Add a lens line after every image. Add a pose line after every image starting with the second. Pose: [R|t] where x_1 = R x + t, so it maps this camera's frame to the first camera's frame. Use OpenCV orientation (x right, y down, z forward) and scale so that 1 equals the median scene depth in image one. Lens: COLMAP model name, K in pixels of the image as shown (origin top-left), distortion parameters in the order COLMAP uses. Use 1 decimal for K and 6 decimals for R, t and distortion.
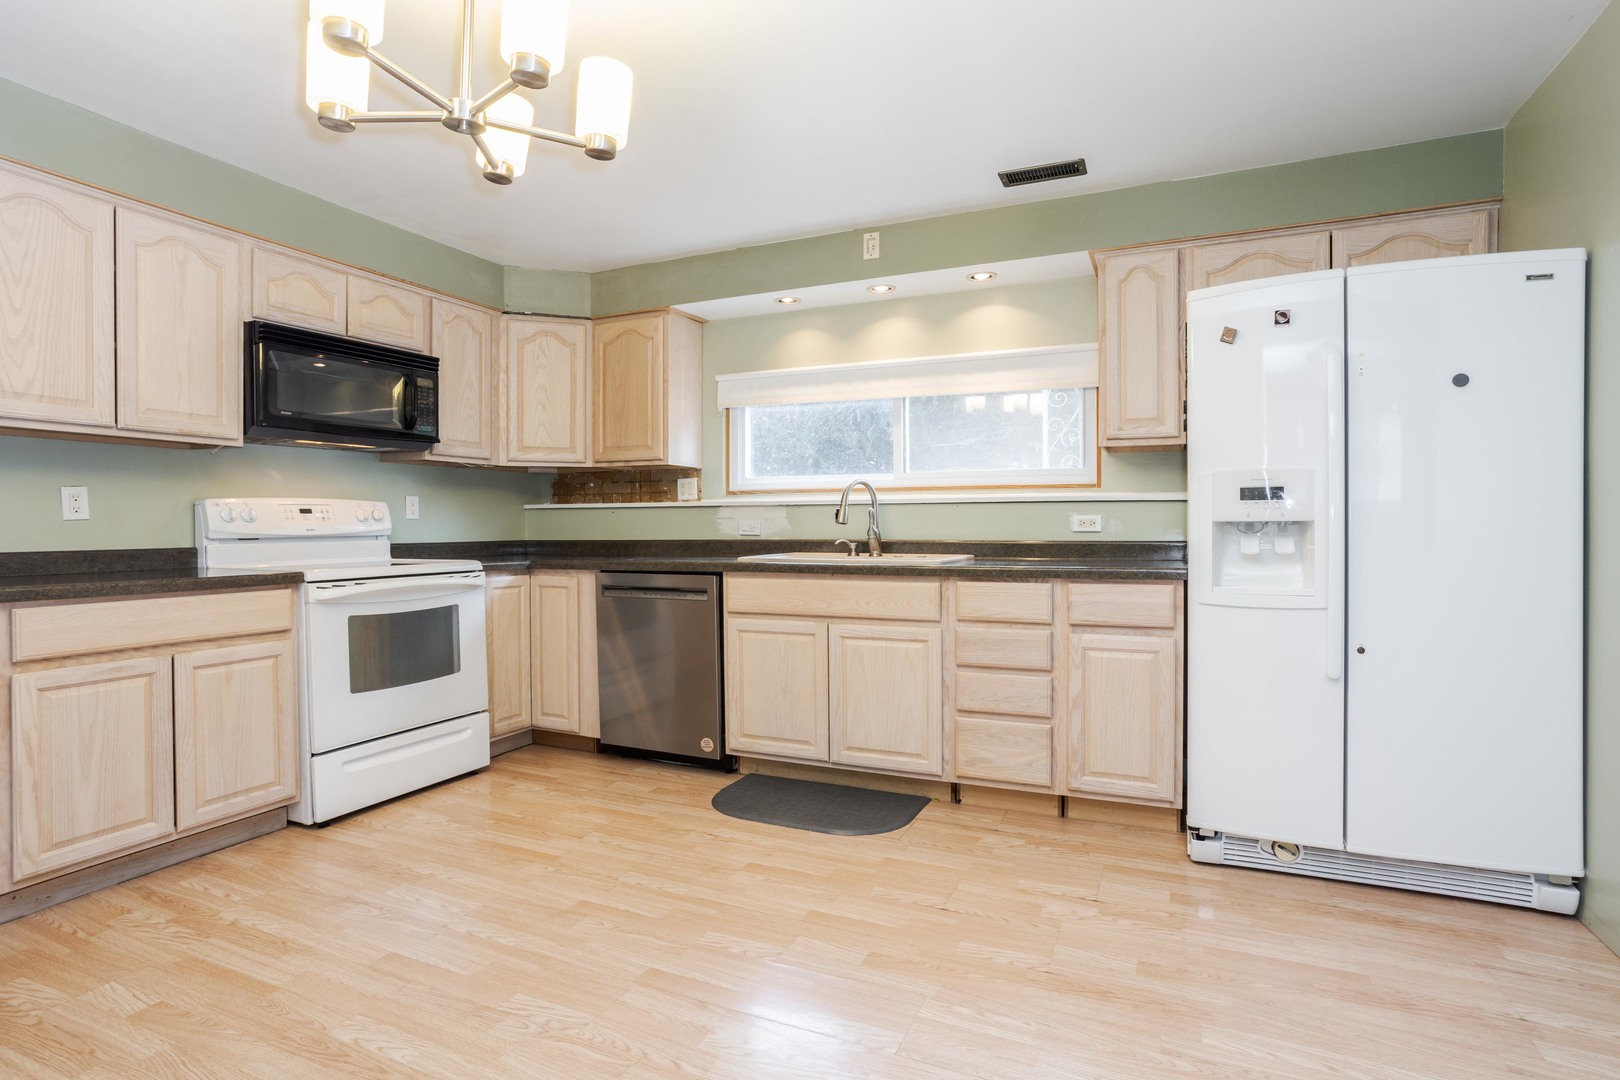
lens RADIAL K [[802.9, 0, 845.0], [0, 802.9, 535.4], [0, 0, 1]] dist [-0.060083, 0.035771]
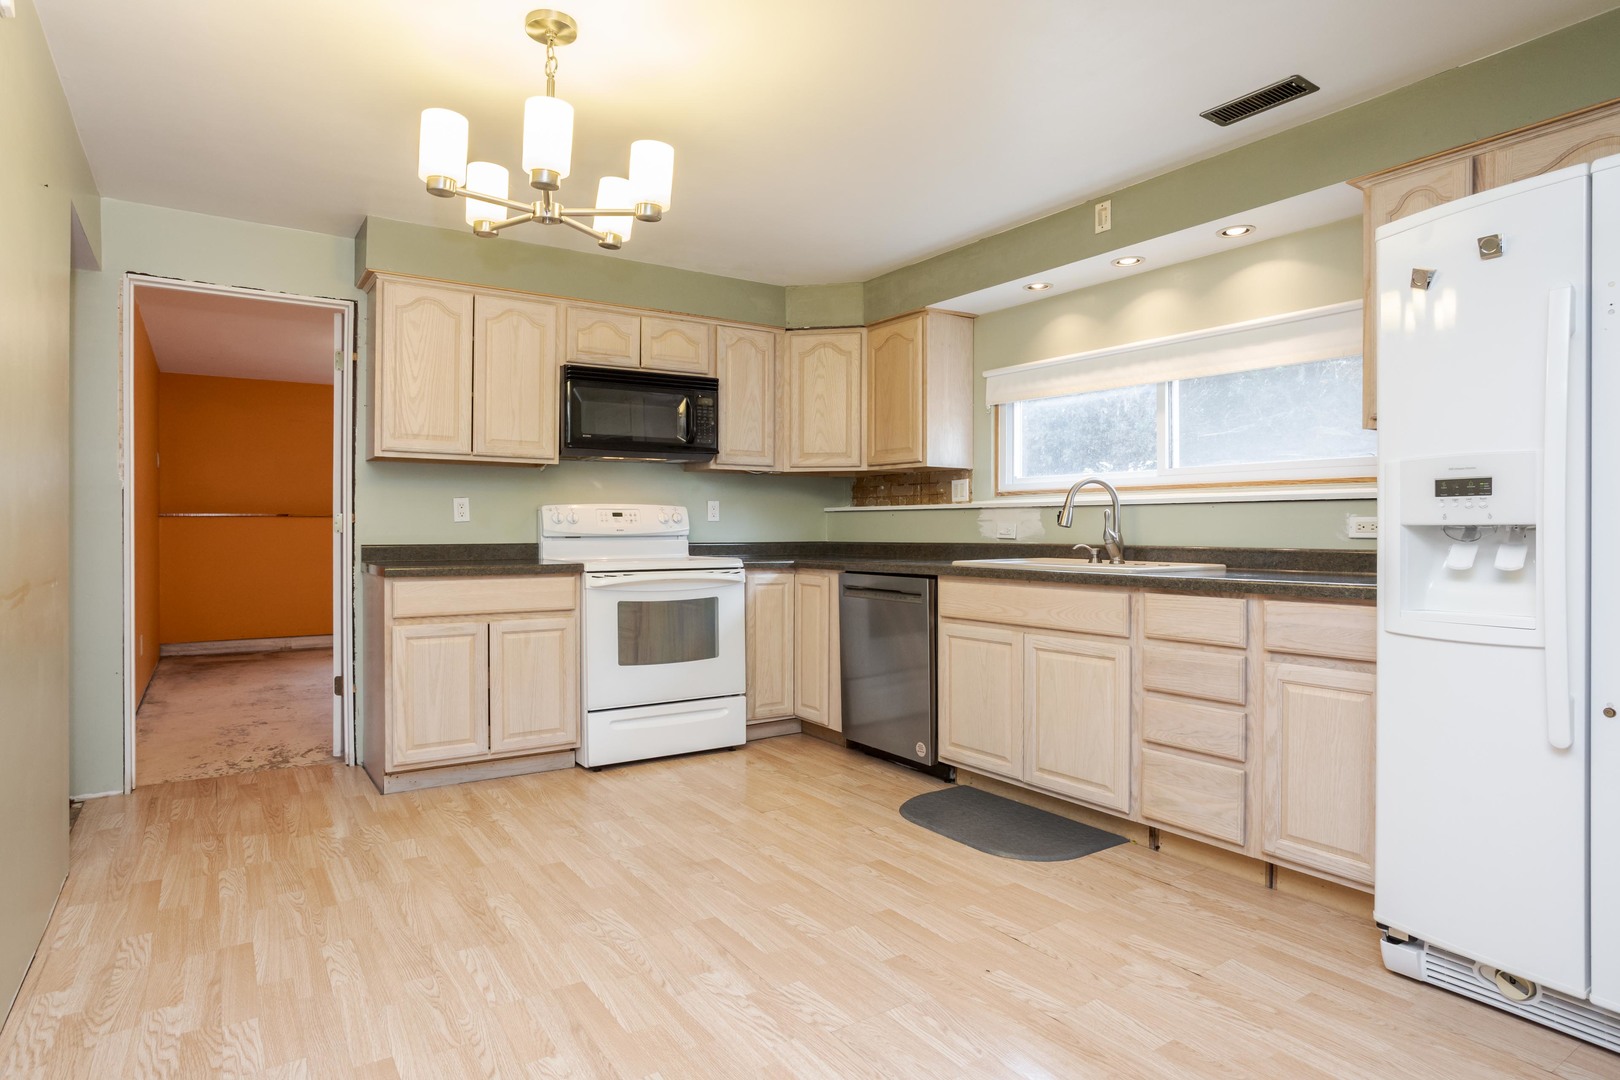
lens RADIAL K [[917.6, 0, 874.1], [0, 917.6, 532.0], [0, 0, 1]] dist [-0.033326, 0.001423]
pose [[0.859333, 0.006283, -0.511377, 0.359248], [-0.010890, 0.999923, -0.006014, -0.000013], [0.511300, 0.010737, 0.859335, -0.008834]]
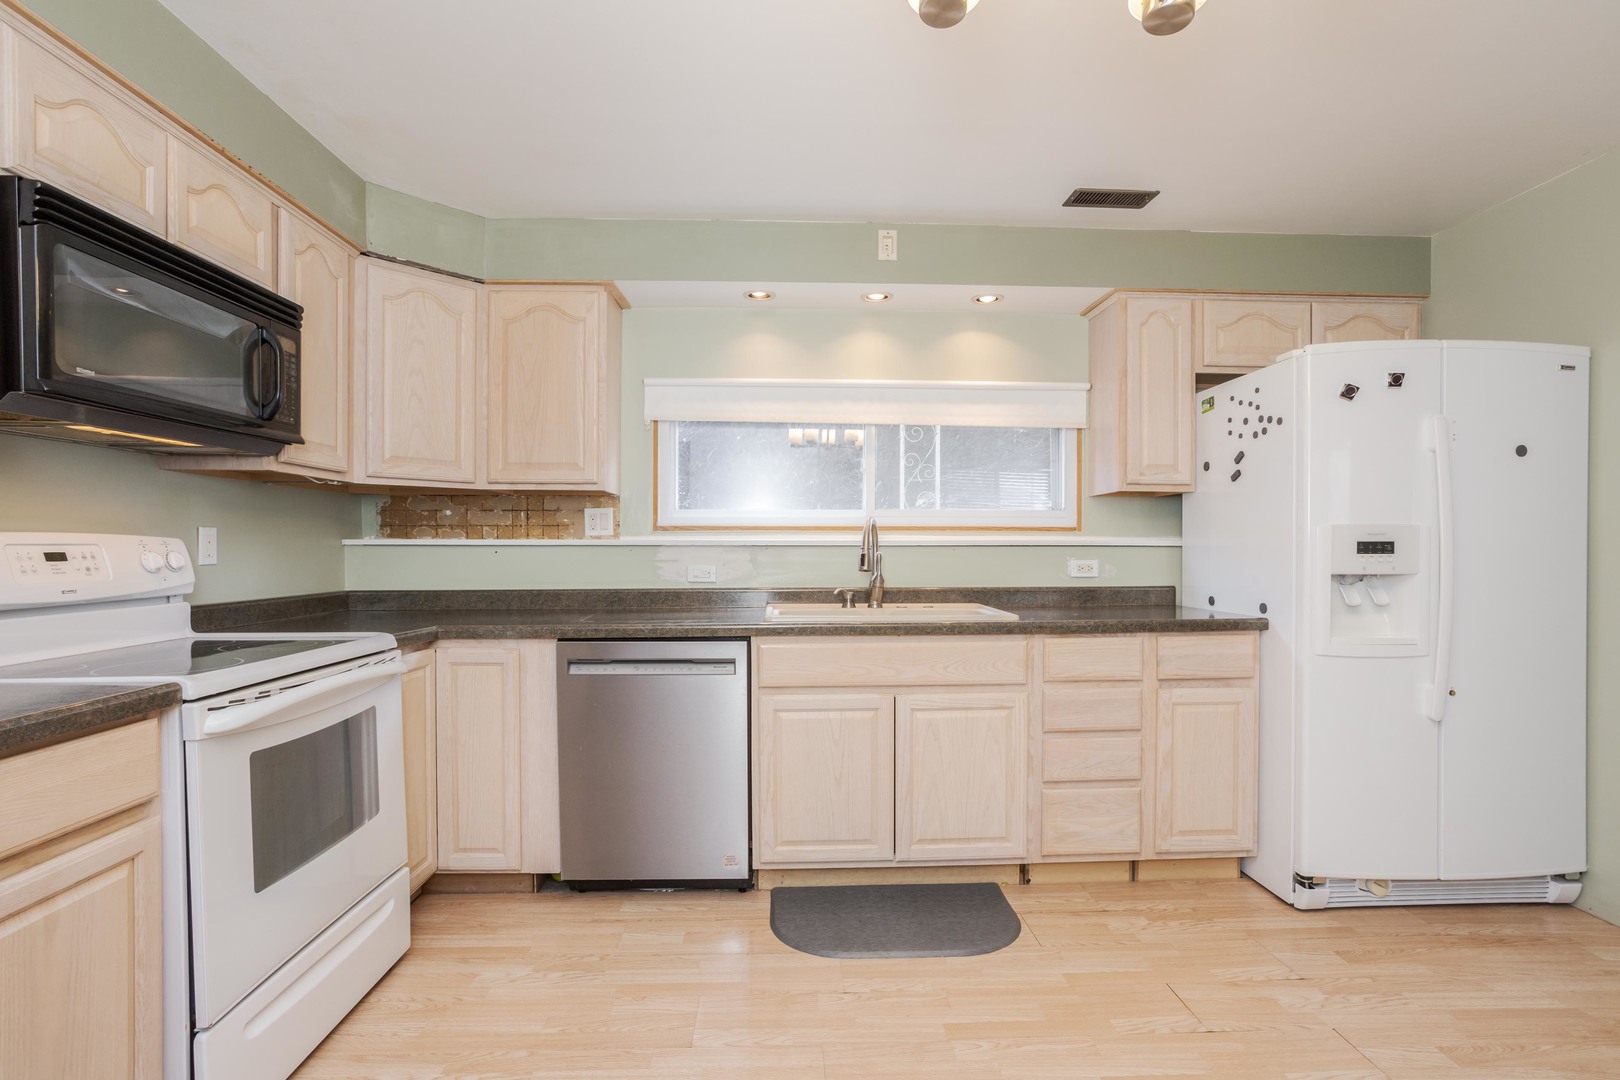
lens RADIAL K [[787.1, 0, 813.2], [0, 787.1, 564.1], [0, 0, 1]] dist [-0.051938, 0.030468]
pose [[0.905387, -0.002625, 0.424578, -0.421672], [0.000447, 0.999986, 0.005228, -0.027325], [-0.424586, -0.004543, 0.905376, 0.291414]]
